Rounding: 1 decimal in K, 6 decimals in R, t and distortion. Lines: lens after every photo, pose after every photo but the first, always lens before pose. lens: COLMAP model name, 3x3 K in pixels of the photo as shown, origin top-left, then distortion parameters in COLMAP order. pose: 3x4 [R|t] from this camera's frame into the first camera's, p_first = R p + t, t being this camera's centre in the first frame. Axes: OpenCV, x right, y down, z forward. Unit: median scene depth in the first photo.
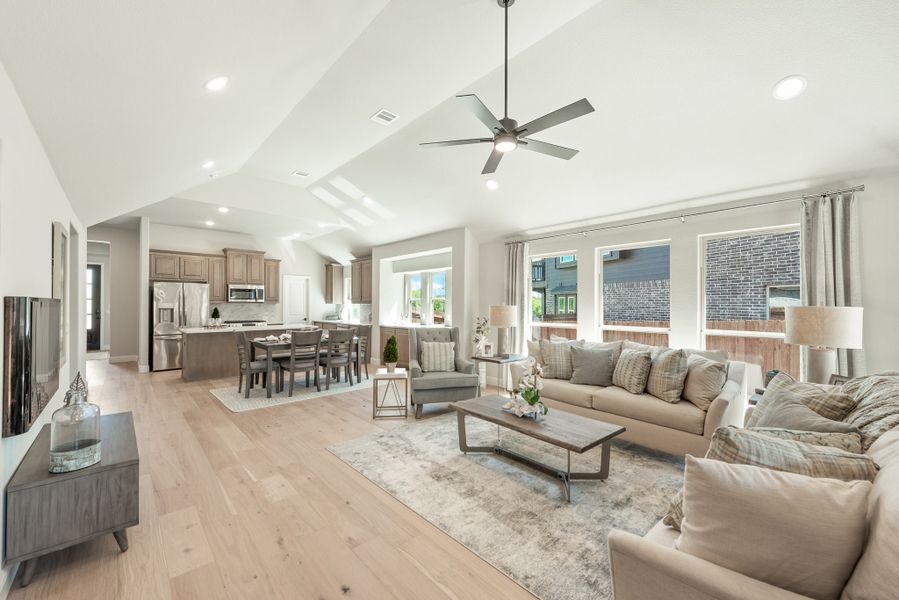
lens RADIAL K [[356.9, 0, 448.0], [0, 356.9, 298.8], [0, 0, 1]] dist [0.009173, -0.000330]
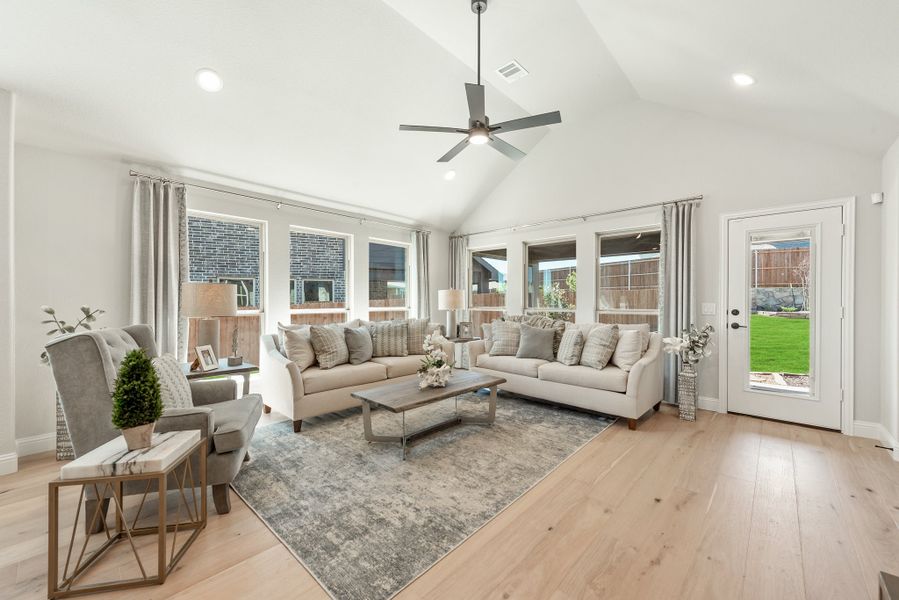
lens RADIAL K [[356.1, 0, 451.0], [0, 356.1, 301.9], [0, 0, 1]] dist [0.008458, 0.000007]
pose [[-0.097437, -0.008191, 0.995208, -0.302841], [-0.015718, 0.999854, 0.006691, 0.023121], [-0.995118, -0.014991, -0.097552, 0.383798]]
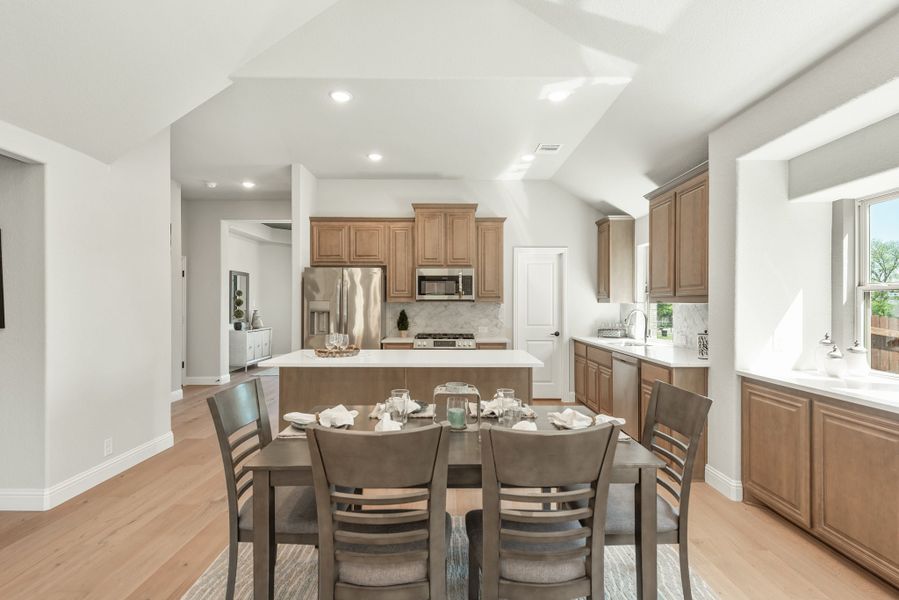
lens RADIAL K [[433.4, 0, 449.0], [0, 433.4, 303.5], [0, 0, 1]] dist [0.000531, -0.000392]
pose [[0.736346, -0.001564, -0.676604, -0.118055], [0.009945, 0.999914, 0.008512, 0.009253], [0.676532, -0.012996, 0.736298, 0.539482]]
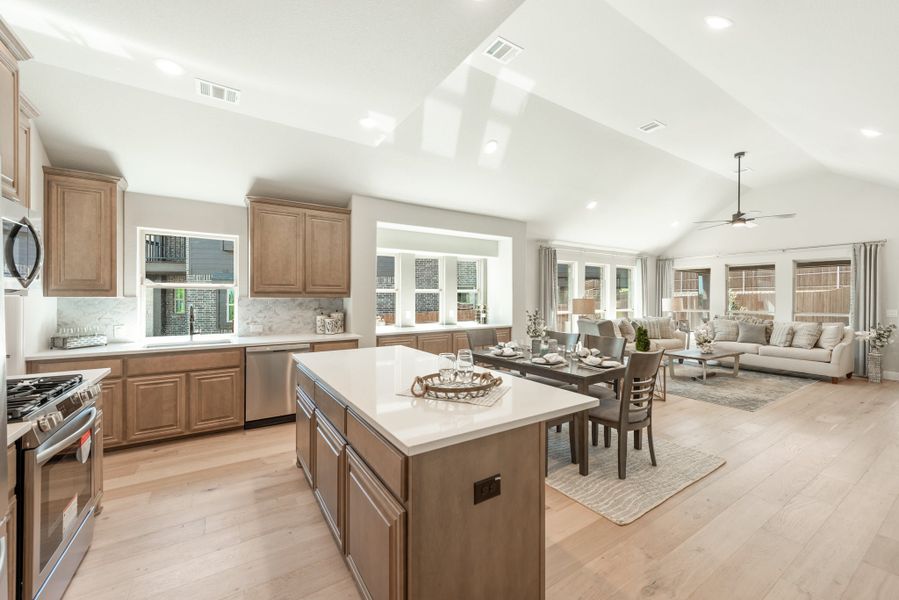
lens RADIAL K [[361.3, 0, 446.9], [0, 361.3, 299.6], [0, 0, 1]] dist [0.002351, -0.000348]
pose [[0.161057, -0.007317, 0.986918, -0.732371], [-0.016212, 0.999818, 0.010058, 0.009346], [-0.986812, -0.017620, 0.160909, 0.768126]]
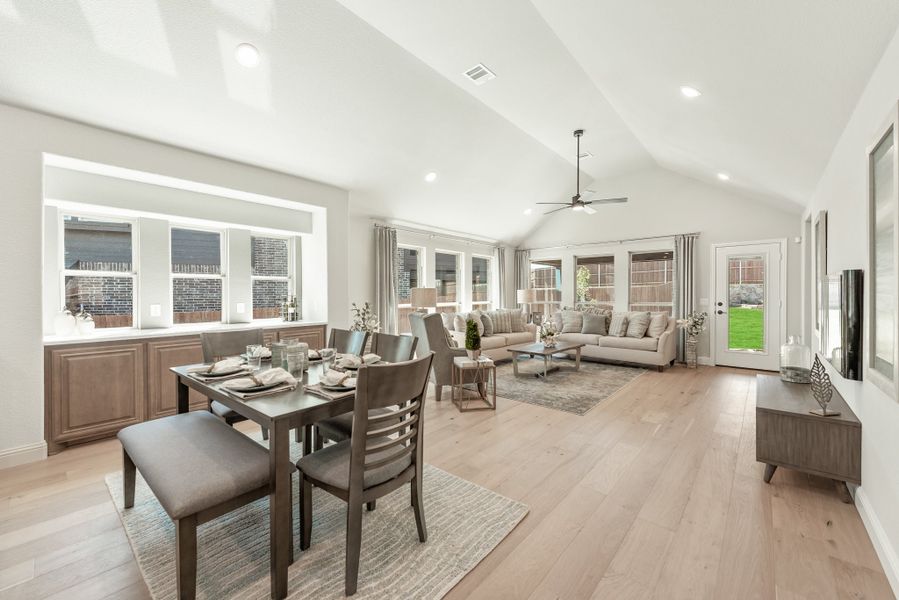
lens RADIAL K [[356.9, 0, 448.0], [0, 356.9, 298.8], [0, 0, 1]] dist [0.009173, -0.000330]
pose [[-0.114053, -0.013189, 0.993387, -0.565875], [-0.012711, 0.999849, 0.011816, 0.021161], [-0.993393, -0.011279, -0.114203, 0.630962]]
